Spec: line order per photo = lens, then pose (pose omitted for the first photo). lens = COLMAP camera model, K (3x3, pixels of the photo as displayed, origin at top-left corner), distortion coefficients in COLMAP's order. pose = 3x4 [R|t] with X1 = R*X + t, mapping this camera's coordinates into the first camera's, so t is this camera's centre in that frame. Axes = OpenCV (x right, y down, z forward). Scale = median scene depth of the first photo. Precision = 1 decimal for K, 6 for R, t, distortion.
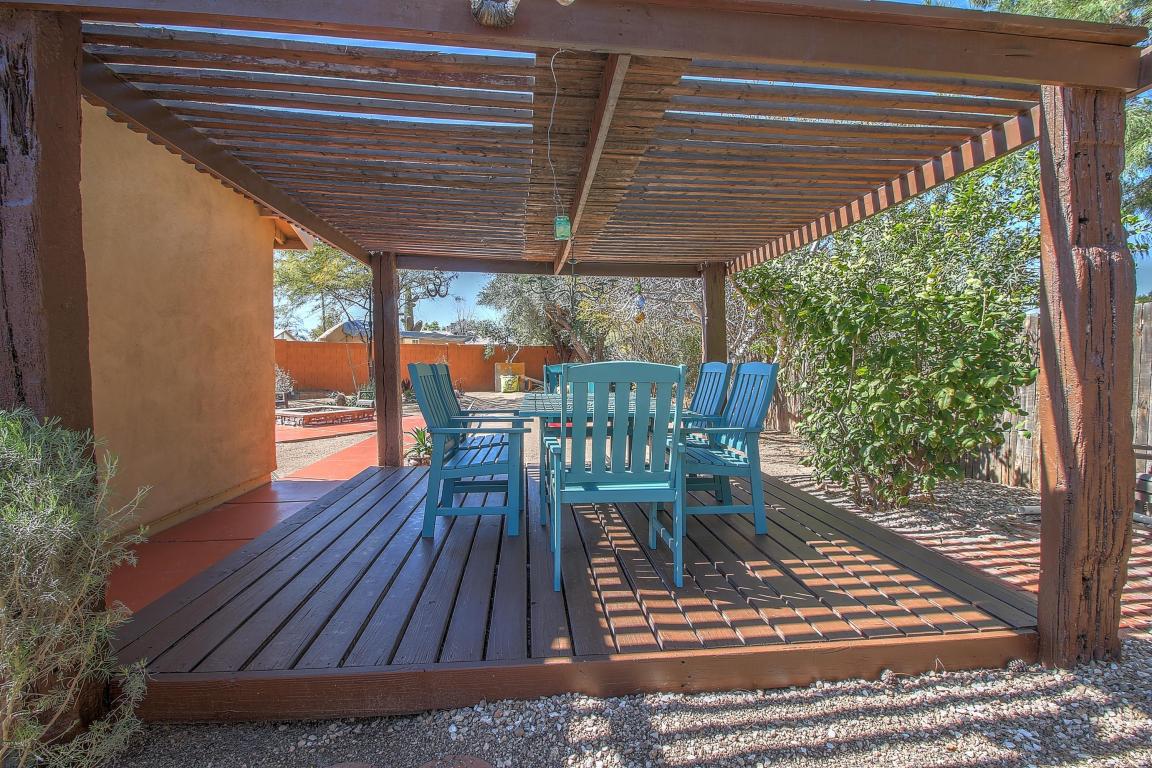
lens RADIAL K [[529.1, 0, 575.9], [0, 529.1, 372.9], [0, 0, 1]] dist [0.001612, -0.015567]
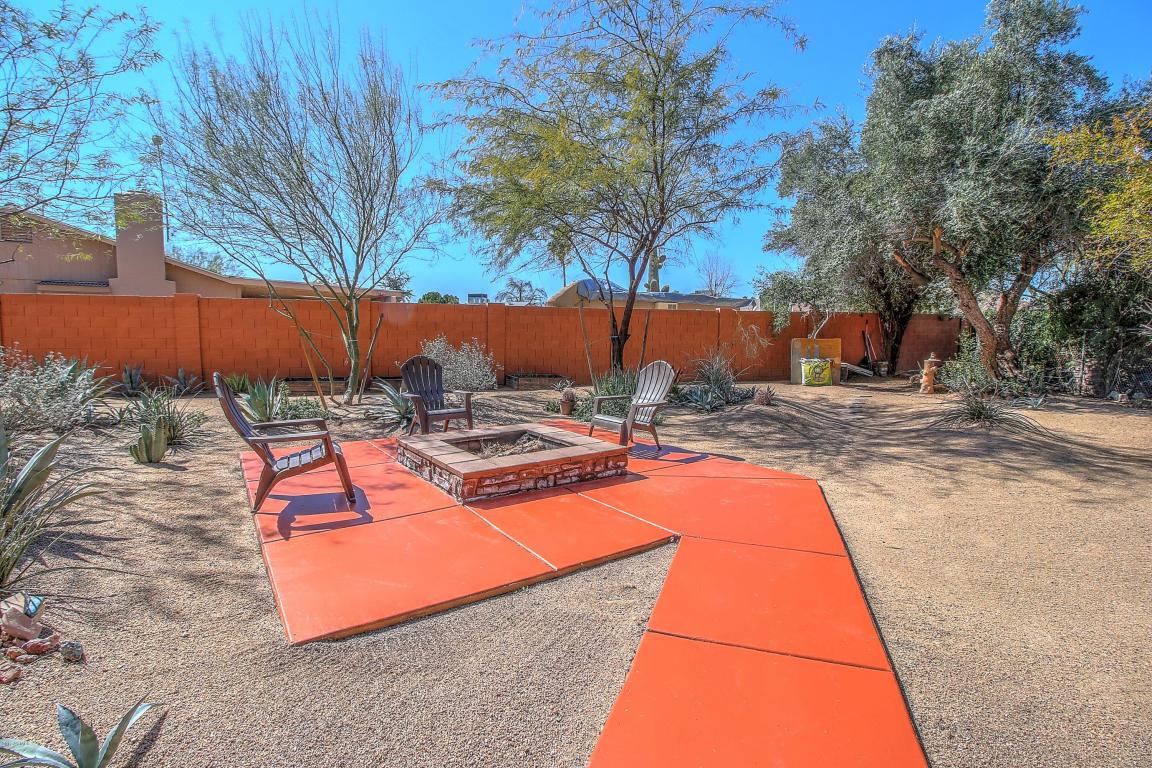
lens RADIAL K [[529.1, 0, 575.9], [0, 529.1, 372.9], [0, 0, 1]] dist [0.001612, -0.015567]
pose [[0.908731, 0.037670, -0.415679, -0.122370], [-0.016487, 0.998381, 0.054433, -0.007767], [0.417057, -0.042612, 0.907881, 0.299837]]
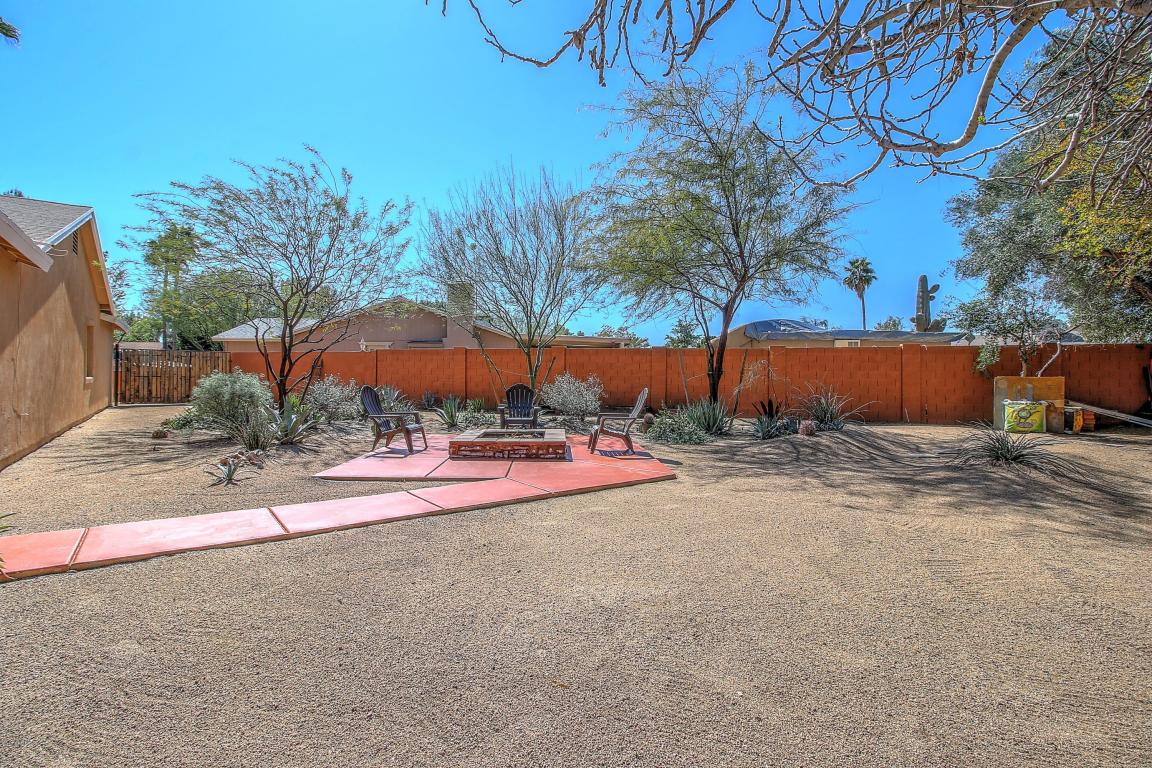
lens RADIAL K [[529.1, 0, 575.9], [0, 529.1, 372.9], [0, 0, 1]] dist [0.001612, -0.015567]
pose [[0.522785, 0.000886, -0.852464, 0.088136], [-0.024916, 0.999588, -0.014242, -0.003866], [0.852101, 0.028685, 0.522591, 0.336140]]
